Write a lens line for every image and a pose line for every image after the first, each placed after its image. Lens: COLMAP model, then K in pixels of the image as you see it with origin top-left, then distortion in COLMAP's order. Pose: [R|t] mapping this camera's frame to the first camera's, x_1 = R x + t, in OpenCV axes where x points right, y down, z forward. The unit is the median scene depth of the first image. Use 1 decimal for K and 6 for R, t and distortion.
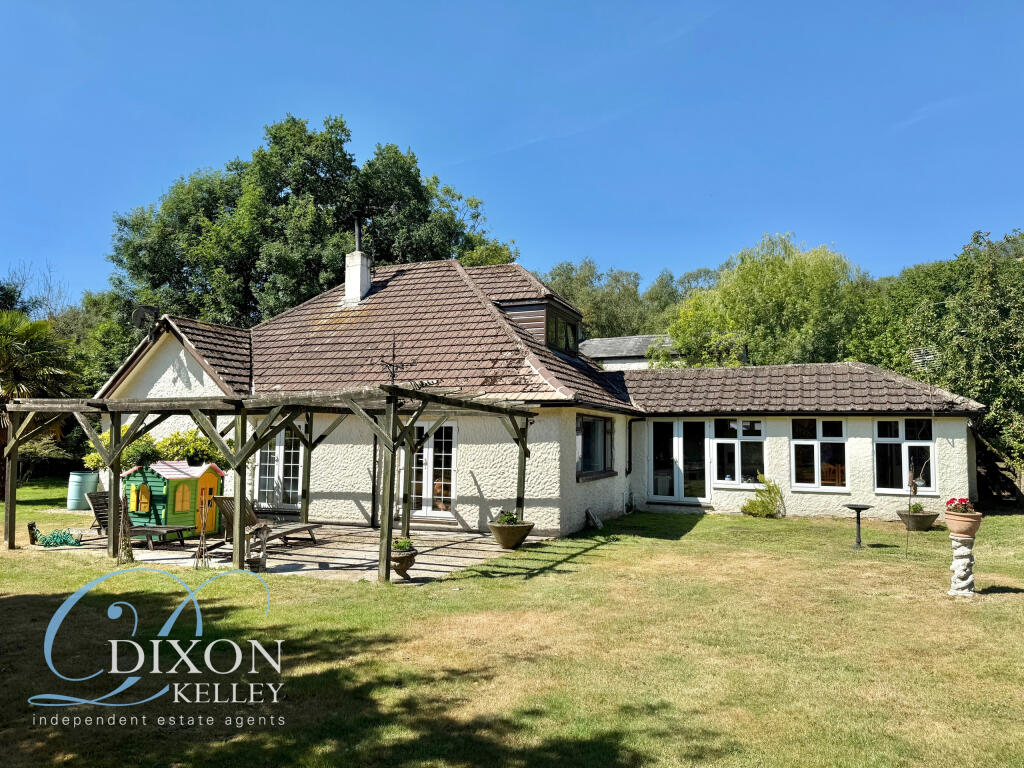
lens RADIAL K [[714.1, 0, 522.7], [0, 714.1, 381.8], [0, 0, 1]] dist [0.024238, -0.026570]
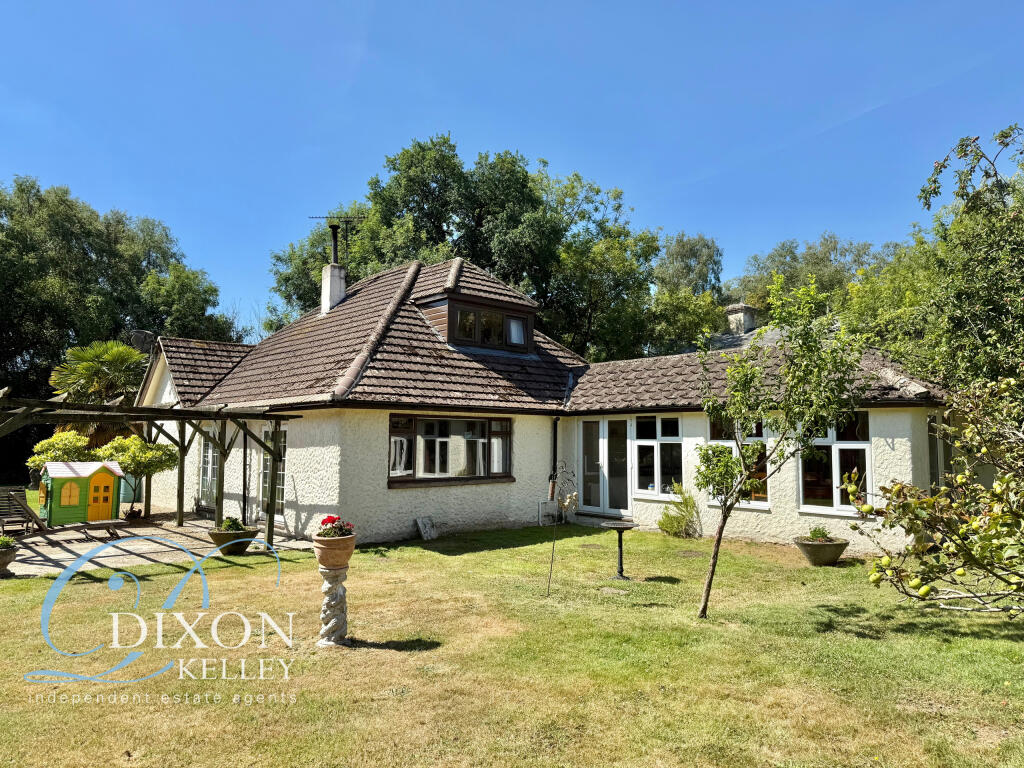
lens RADIAL K [[714.1, 0, 516.3], [0, 714.1, 386.7], [0, 0, 1]] dist [0.024238, -0.026570]
pose [[0.904482, -0.037598, -0.424851, 0.513412], [0.039221, 0.999218, -0.004927, 0.015798], [0.424704, -0.012207, 0.905250, 0.183680]]
